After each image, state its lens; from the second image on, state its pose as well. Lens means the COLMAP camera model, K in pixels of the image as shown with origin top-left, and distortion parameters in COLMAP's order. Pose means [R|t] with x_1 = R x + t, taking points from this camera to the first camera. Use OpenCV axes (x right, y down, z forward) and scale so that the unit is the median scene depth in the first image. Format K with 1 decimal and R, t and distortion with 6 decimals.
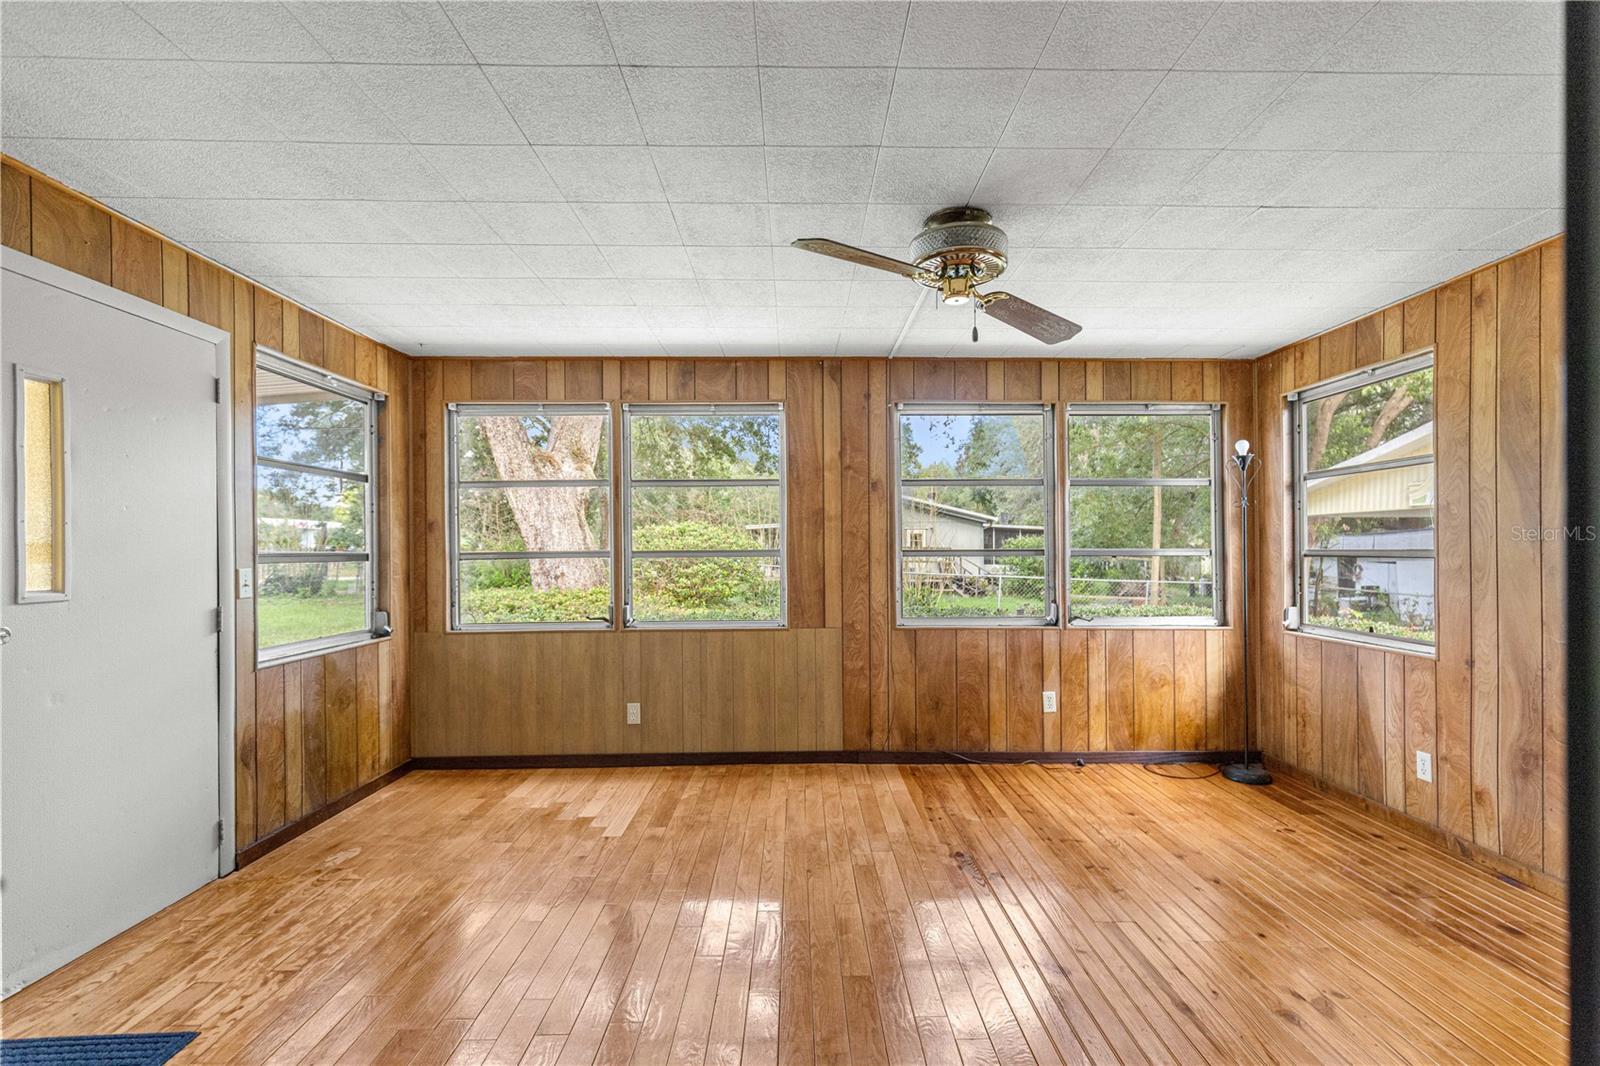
lens RADIAL K [[719.2, 0, 804.5], [0, 719.2, 543.6], [0, 0, 1]] dist [0.015105, 0.000044]
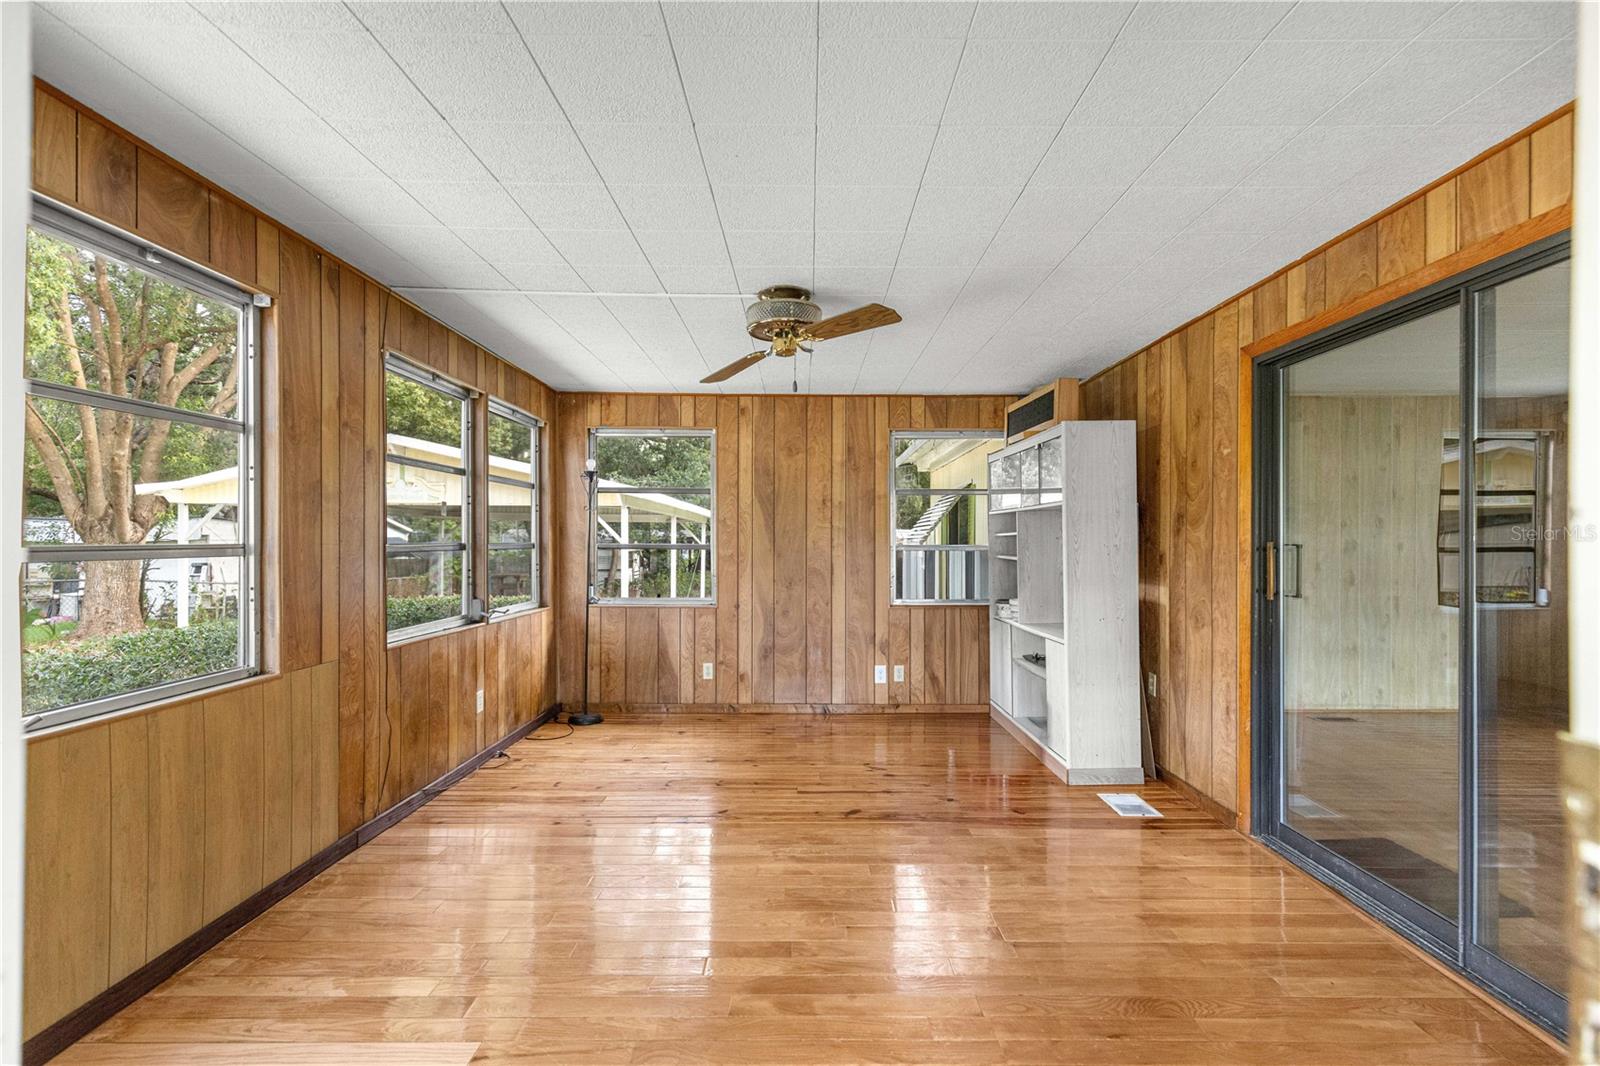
lens RADIAL K [[722.9, 0, 806.2], [0, 722.9, 527.8], [0, 0, 1]] dist [0.005586, -0.000252]
pose [[0.013908, 0.020724, 0.999688, -0.675204], [-0.015637, 0.999667, -0.020506, 0.000144], [-0.999781, -0.015347, 0.014228, 0.594498]]
